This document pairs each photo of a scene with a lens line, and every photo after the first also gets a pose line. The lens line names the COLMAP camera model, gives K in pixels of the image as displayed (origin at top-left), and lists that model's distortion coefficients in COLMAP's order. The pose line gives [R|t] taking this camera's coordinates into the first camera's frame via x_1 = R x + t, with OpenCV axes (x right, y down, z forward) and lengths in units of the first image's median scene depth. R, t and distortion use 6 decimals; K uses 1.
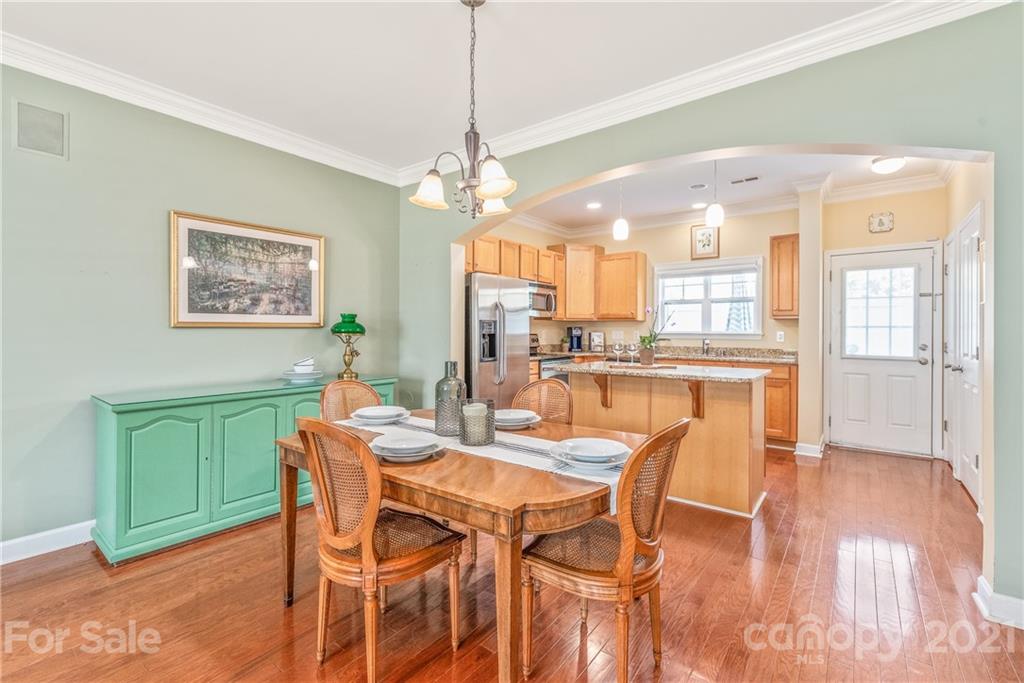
lens RADIAL K [[458.7, 0, 520.2], [0, 458.7, 334.2], [0, 0, 1]] dist [0.019077, -0.002137]
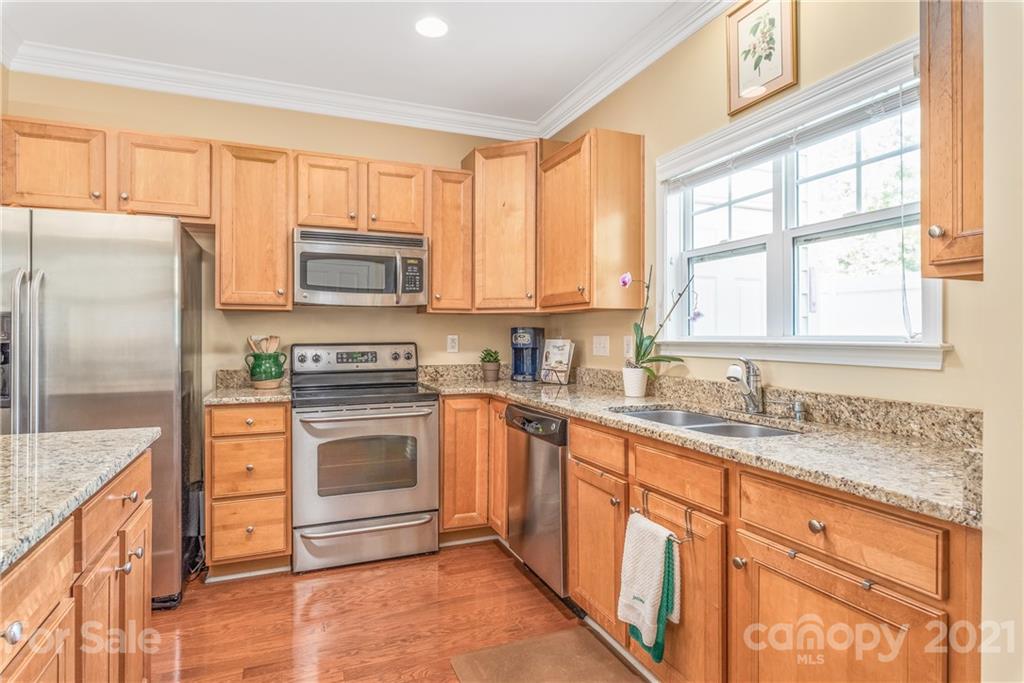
lens RADIAL K [[550.4, 0, 517.4], [0, 550.4, 334.5], [0, 0, 1]] dist [0.004880, 0.001417]
pose [[0.855460, -0.004746, -0.517846, 0.552877], [-0.001241, 0.999936, -0.011215, -0.003615], [0.517867, 0.010237, 0.855400, 0.727891]]
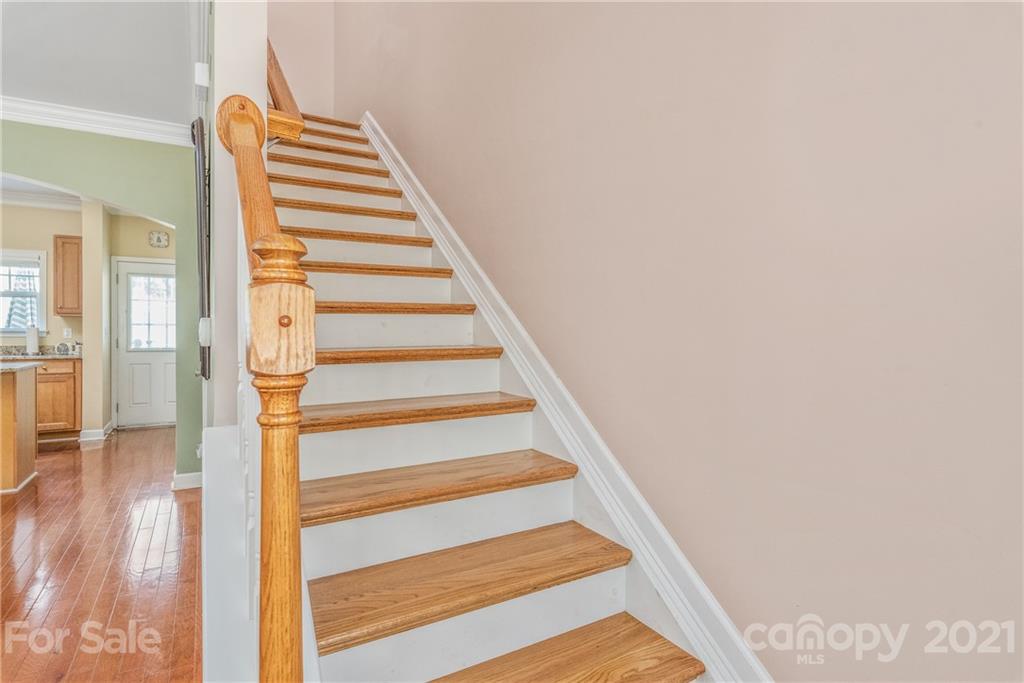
lens RADIAL K [[520.5, 0, 519.7], [0, 520.5, 330.8], [0, 0, 1]] dist [-0.001765, -0.003116]
pose [[0.381288, -0.005505, 0.924440, -0.129405], [0.007445, 0.999968, 0.002883, 0.004129], [-0.924426, 0.005783, 0.381317, -0.405020]]
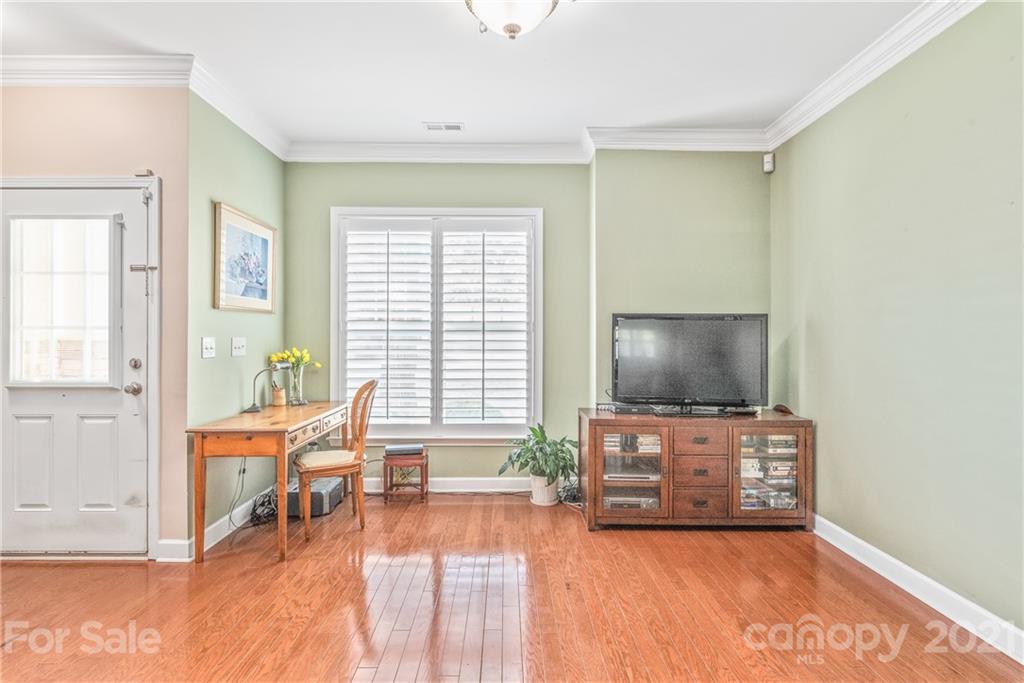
lens RADIAL K [[520.5, 0, 520.8], [0, 520.5, 332.2], [0, 0, 1]] dist [-0.001765, -0.003116]
pose [[0.801967, 0.002184, 0.597364, 0.851666], [0.005248, 0.999929, -0.010701, -0.001531], [-0.597345, 0.011717, 0.801899, 0.204665]]
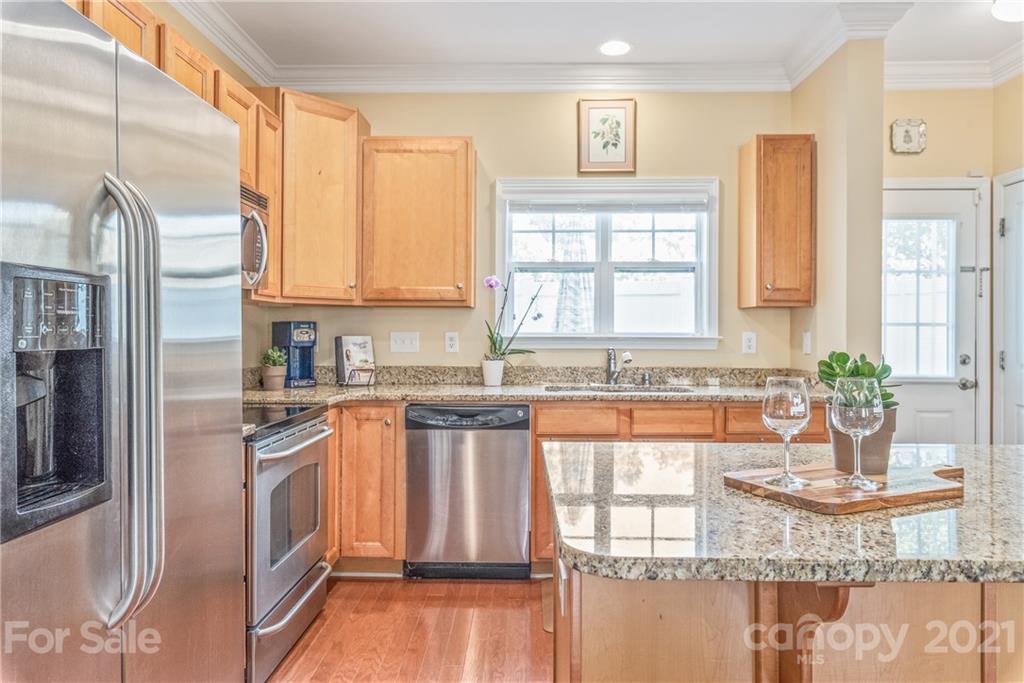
lens RADIAL K [[659.5, 0, 512.2], [0, 659.5, 334.0], [0, 0, 1]] dist [0.009222, 0.003626]
pose [[0.818075, -0.003038, 0.575104, -0.065003], [0.004910, 0.999986, -0.001702, -0.005278], [-0.575091, 0.004216, 0.818079, 0.633107]]
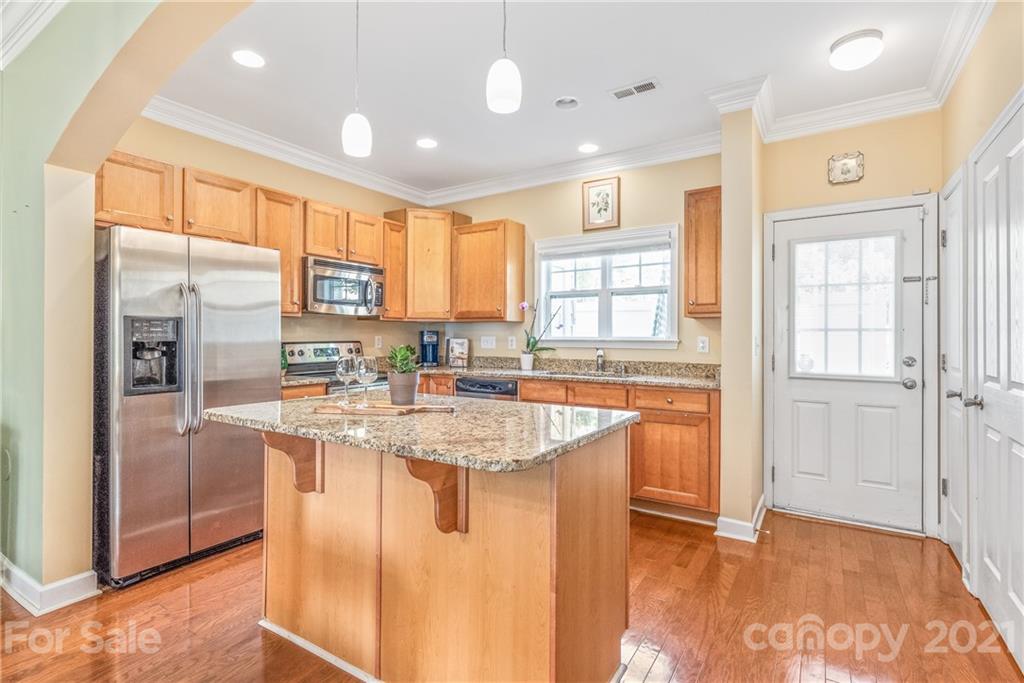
lens RADIAL K [[489.3, 0, 515.7], [0, 489.3, 337.9], [0, 0, 1]] dist [0.011144, -0.000055]
pose [[0.997714, -0.000774, 0.067568, 0.277358], [0.001154, 0.999984, -0.005581, -0.001274], [-0.067562, 0.005647, 0.997699, 0.354247]]
